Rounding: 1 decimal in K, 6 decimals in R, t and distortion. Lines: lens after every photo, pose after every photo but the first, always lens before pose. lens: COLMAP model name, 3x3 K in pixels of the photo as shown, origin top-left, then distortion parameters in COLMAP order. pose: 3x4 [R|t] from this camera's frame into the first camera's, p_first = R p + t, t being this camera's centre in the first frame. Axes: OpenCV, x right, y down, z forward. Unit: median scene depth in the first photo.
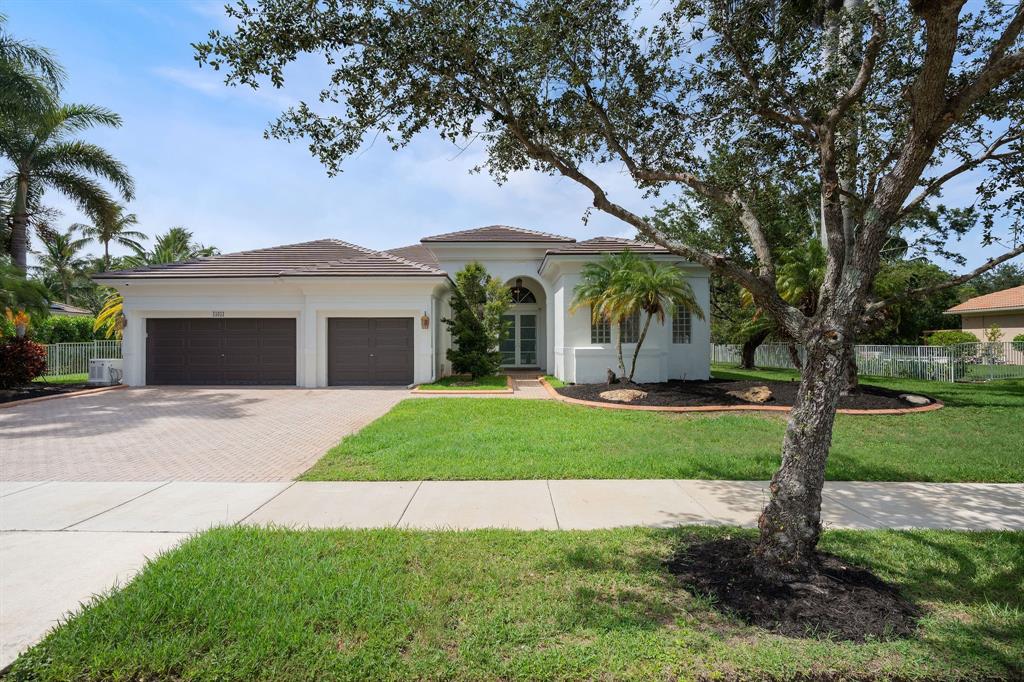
lens RADIAL K [[493.8, 0, 493.9], [0, 493.8, 342.1], [0, 0, 1]] dist [-0.001471, -0.000172]
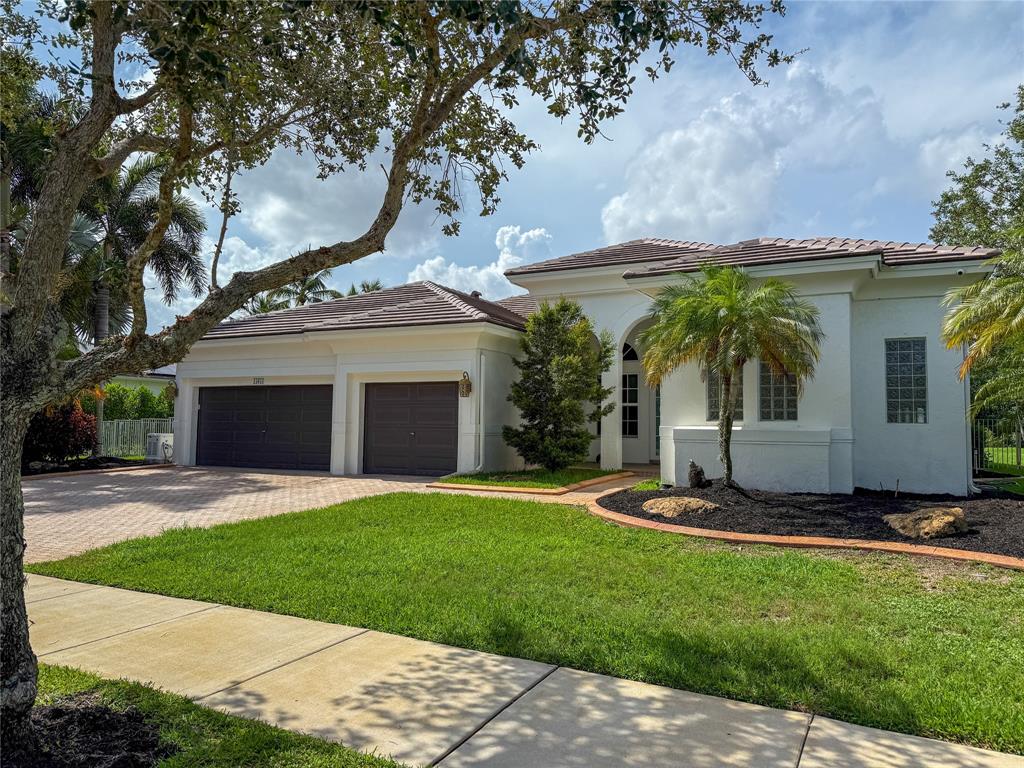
lens RADIAL K [[715.6, 0, 512.0], [0, 715.6, 384.0], [0, 0, 1]] dist [0.004342, -0.001047]
pose [[0.898086, -0.013227, -0.439622, 0.356152], [-0.011407, 0.998511, -0.053346, 0.007498], [0.439673, 0.052924, 0.896597, 0.119743]]
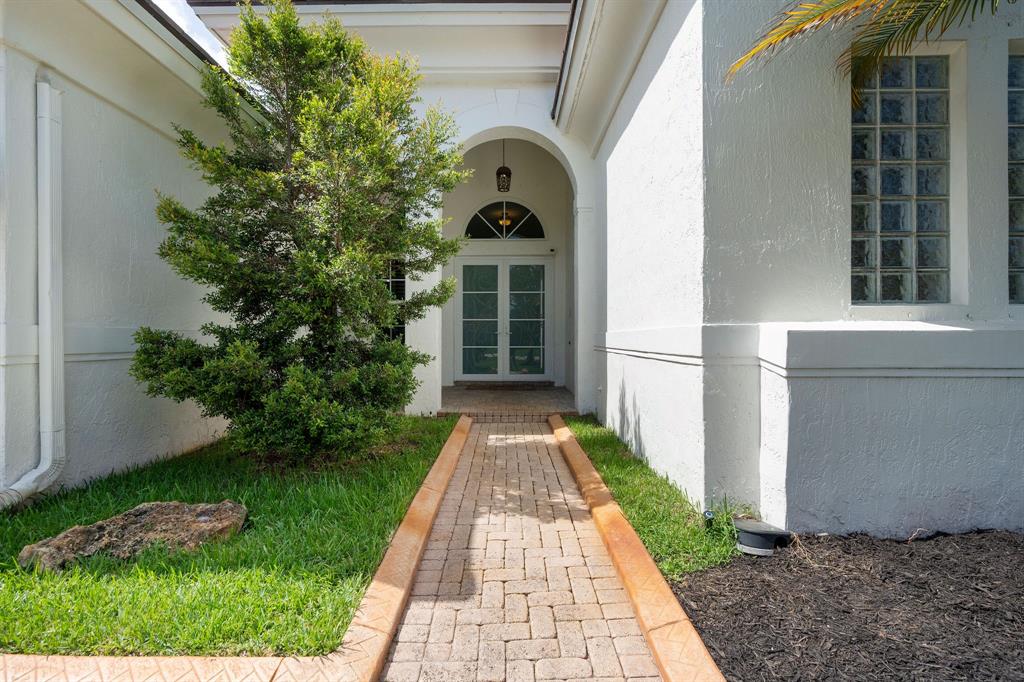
lens RADIAL K [[462.3, 0, 509.8], [0, 462.3, 334.6], [0, 0, 1]] dist [-0.001366, -0.000174]
pose [[0.999591, -0.000035, 0.028604, 0.061080], [-0.000022, 0.999998, 0.001997, 0.013811], [-0.028604, -0.001997, 0.999589, 0.807769]]
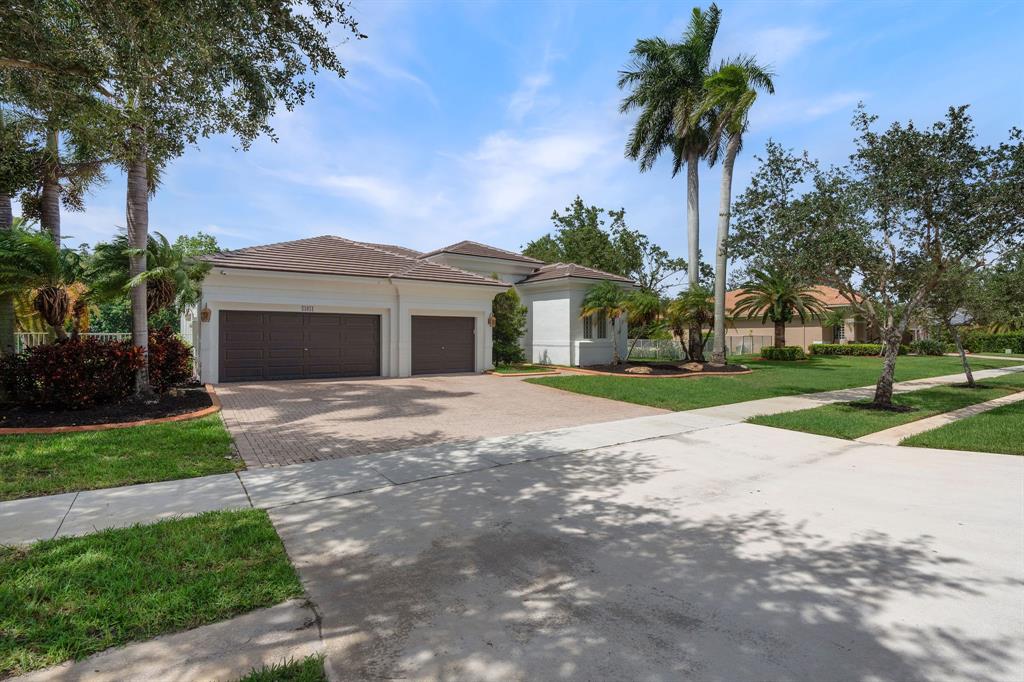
lens RADIAL K [[493.8, 0, 493.9], [0, 493.8, 342.1], [0, 0, 1]] dist [-0.001471, -0.000172]
pose [[0.808076, -0.001623, 0.589076, -0.868162], [-0.004063, 0.999957, 0.008328, 0.001563], [-0.589064, -0.009123, 0.808035, -0.035167]]
